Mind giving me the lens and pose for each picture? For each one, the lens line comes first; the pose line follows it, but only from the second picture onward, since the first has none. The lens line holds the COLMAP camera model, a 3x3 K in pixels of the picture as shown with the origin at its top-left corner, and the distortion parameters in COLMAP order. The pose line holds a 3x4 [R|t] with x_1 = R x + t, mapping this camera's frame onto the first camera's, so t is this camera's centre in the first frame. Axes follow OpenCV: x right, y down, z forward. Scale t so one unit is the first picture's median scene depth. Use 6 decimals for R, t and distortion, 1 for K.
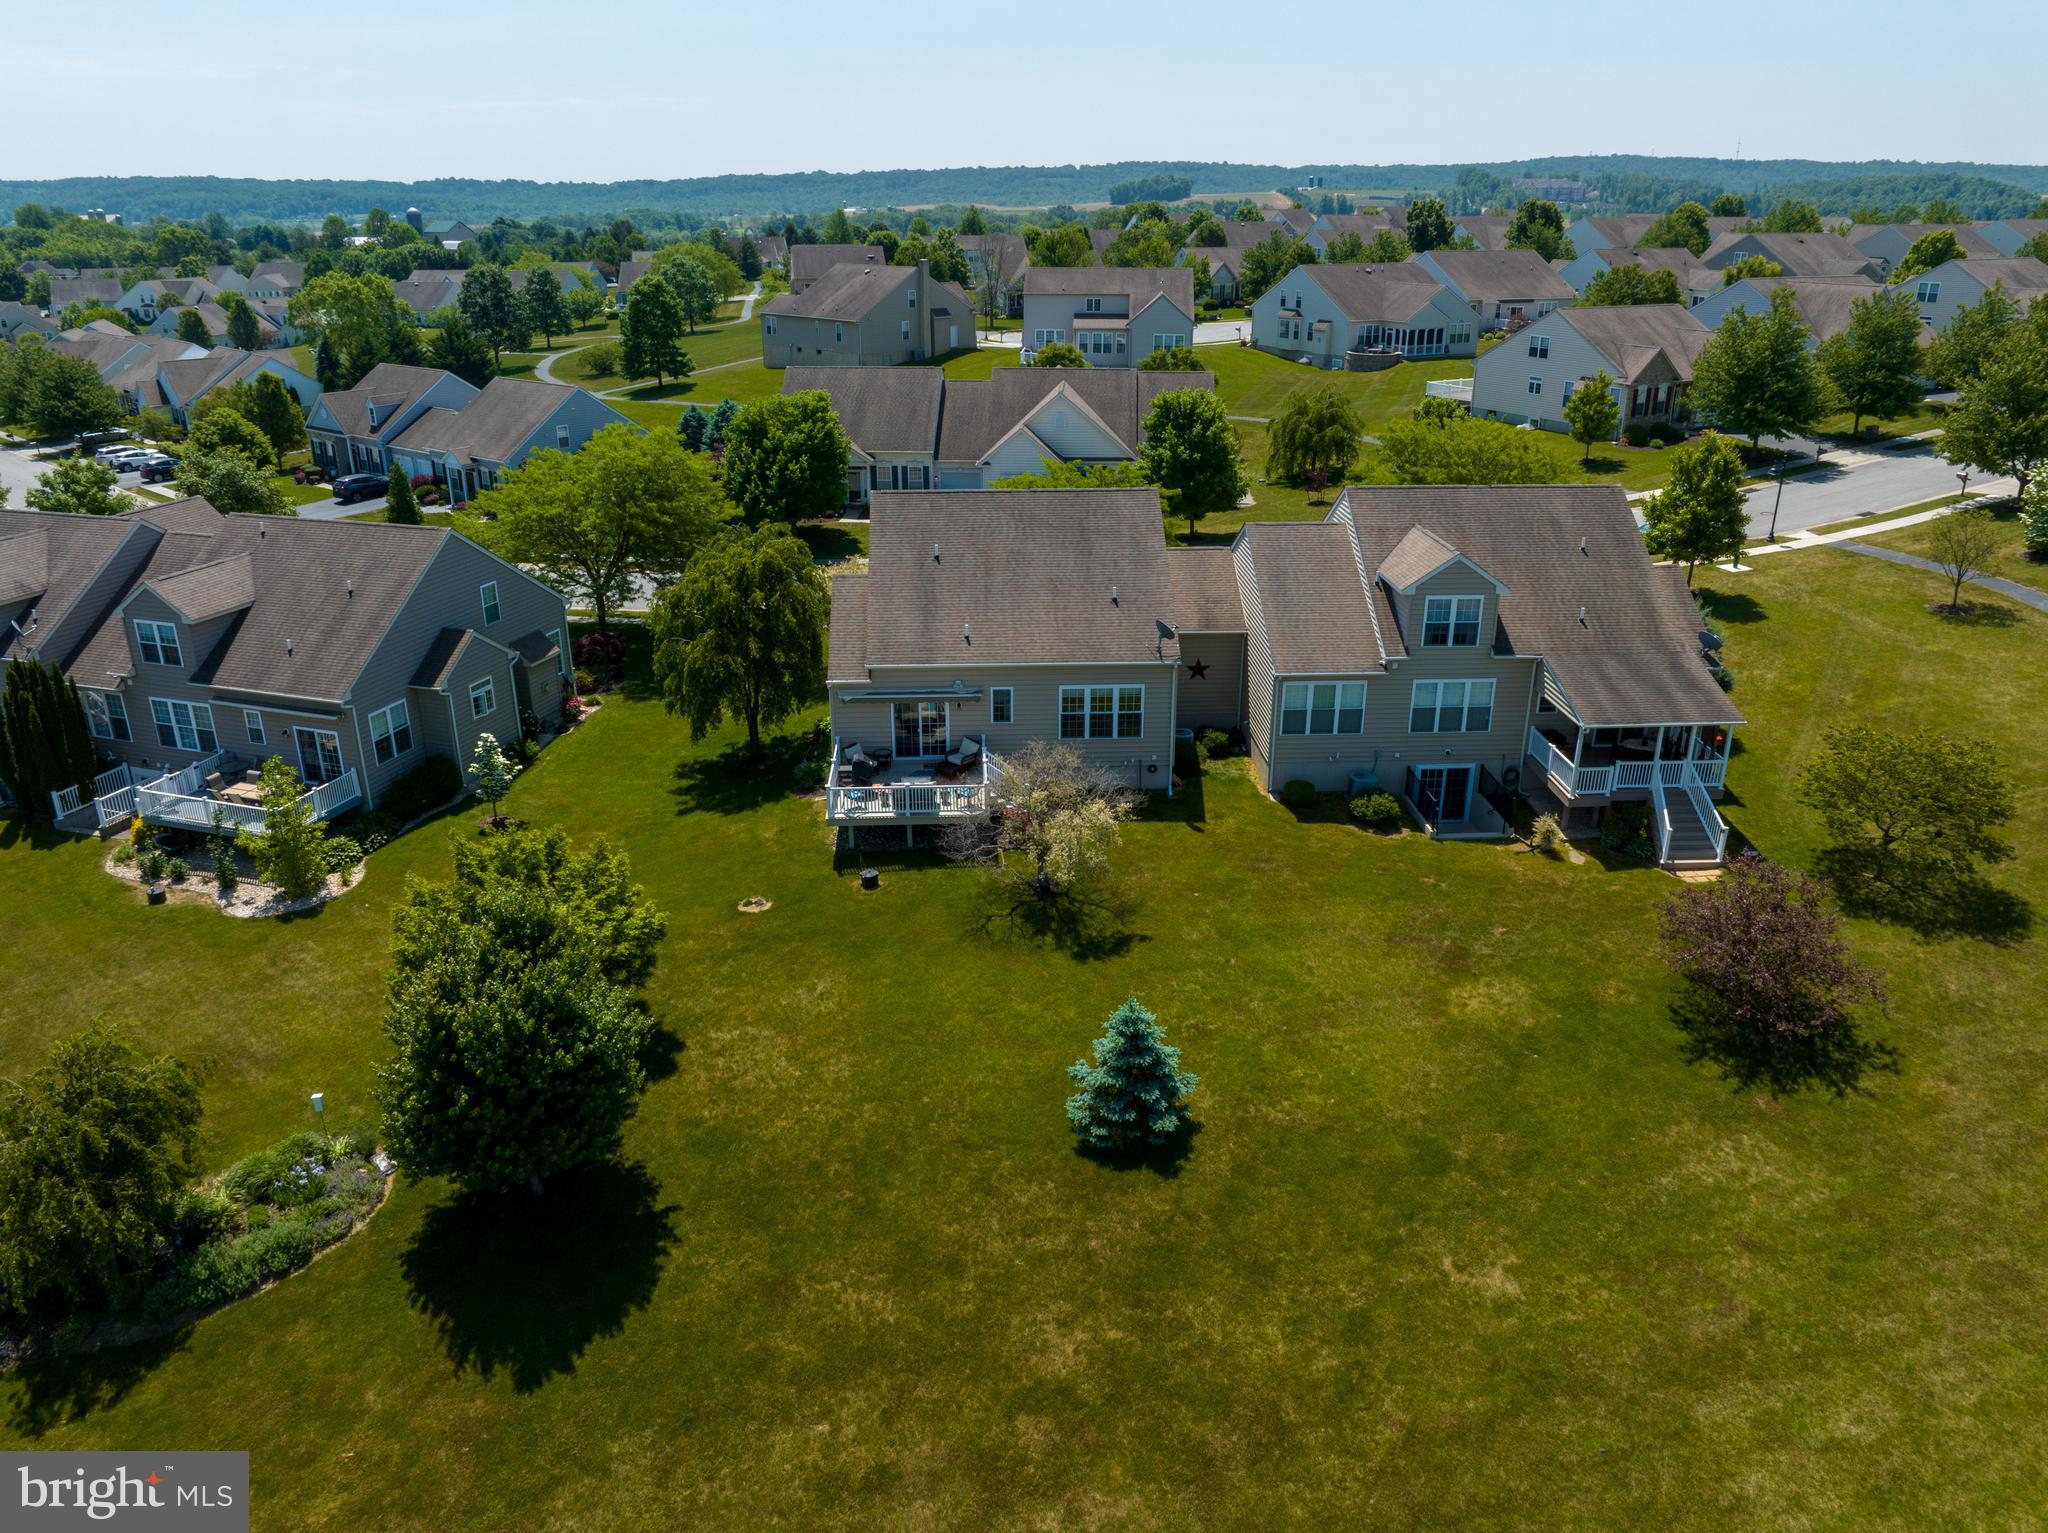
lens RADIAL K [[1444.3, 0, 1025.9], [0, 1444.3, 765.2], [0, 0, 1]] dist [-0.059932, 0.033703]
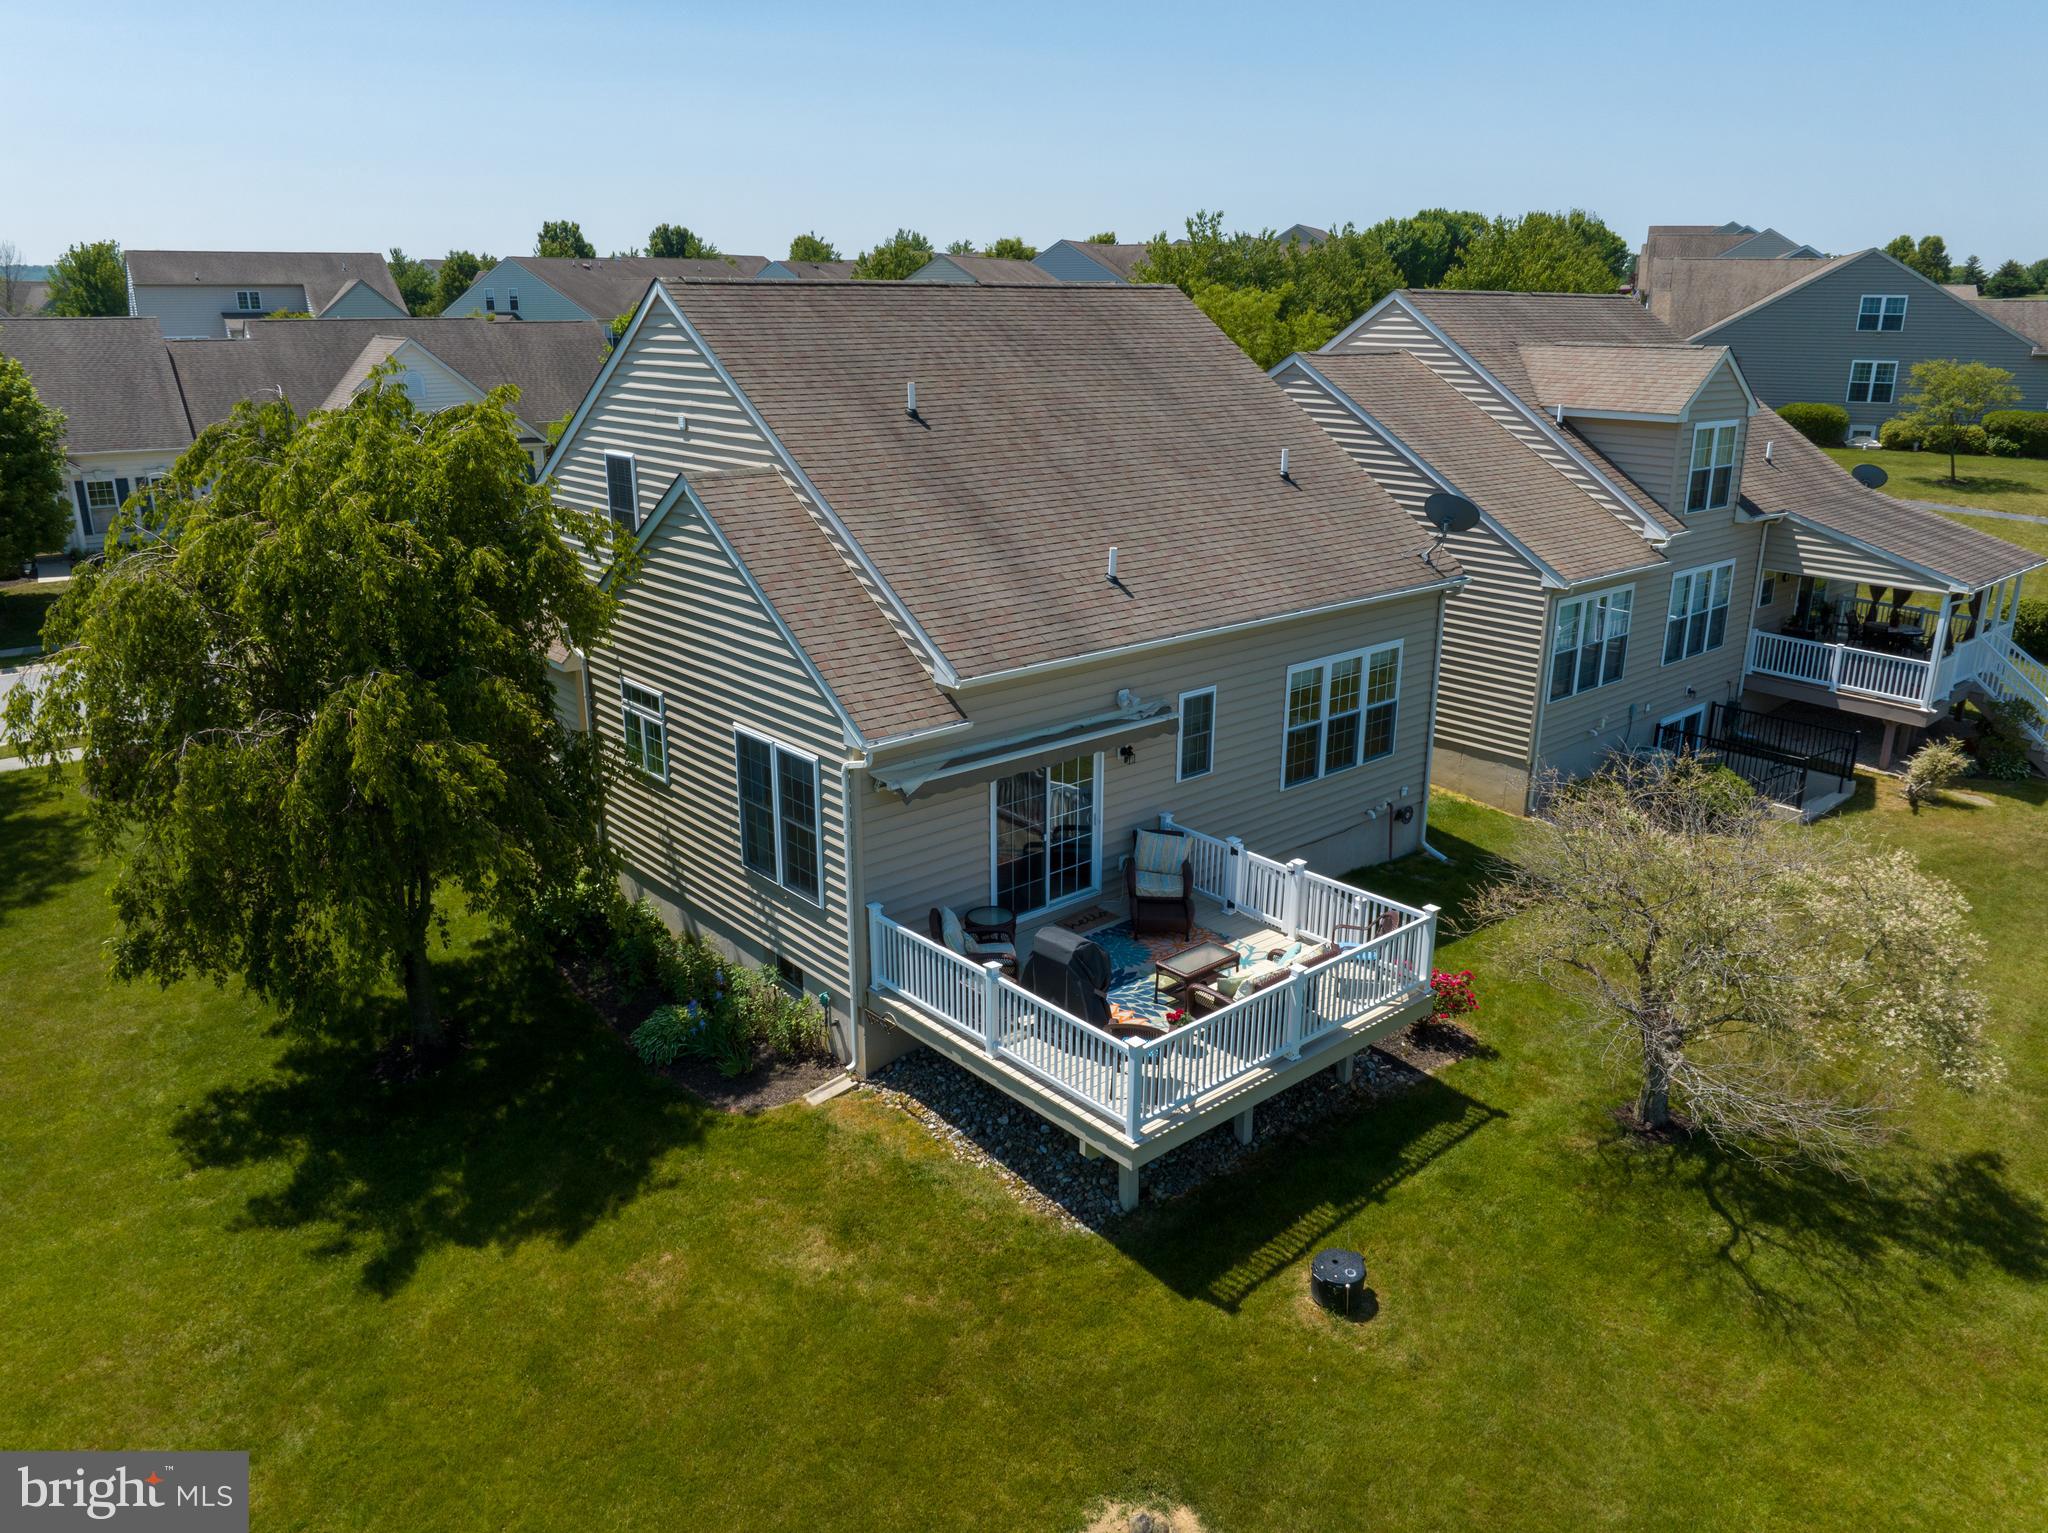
lens RADIAL K [[1448.0, 0, 1024.1], [0, 1448.0, 748.4], [0, 0, 1]] dist [-0.040531, -0.001669]
pose [[0.786799, -0.178894, 0.590715, -0.284439], [0.225040, 0.974338, -0.004669, -0.044213], [-0.574721, 0.136608, 0.806867, 0.654821]]
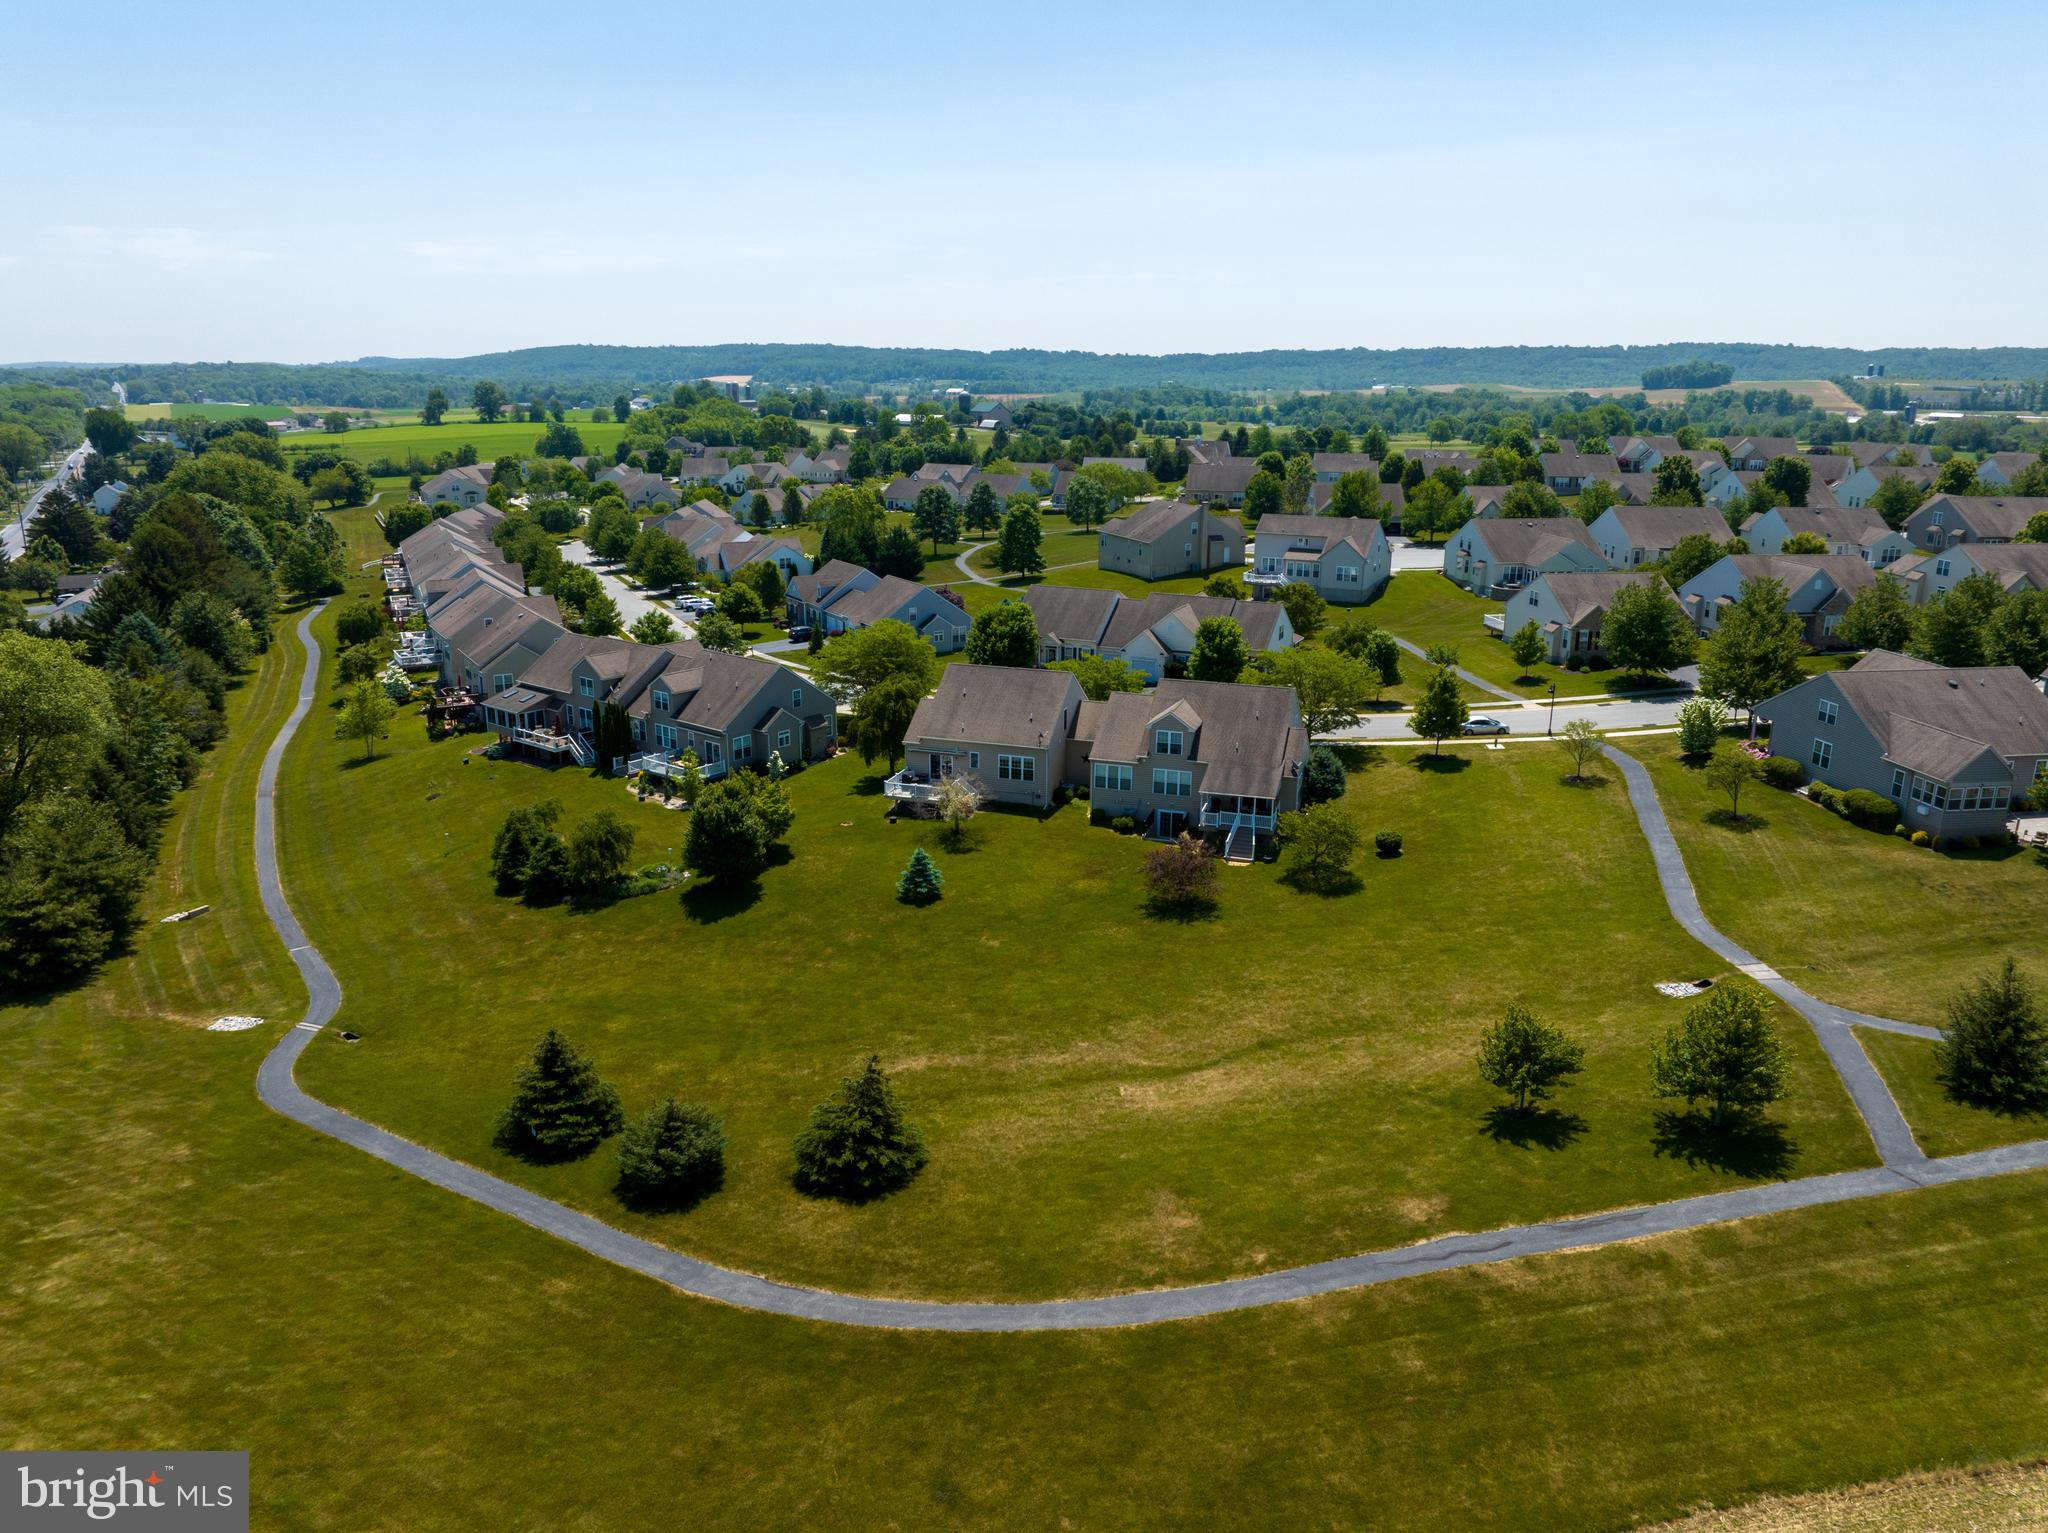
lens RADIAL K [[1441.4, 0, 1025.4], [0, 1441.4, 765.0], [0, 0, 1]] dist [-0.044353, 0.009220]
pose [[0.935515, 0.101872, -0.338281, 0.782781], [-0.137364, 0.987068, -0.082628, 0.134976], [0.325489, 0.123768, 0.937411, -1.045010]]
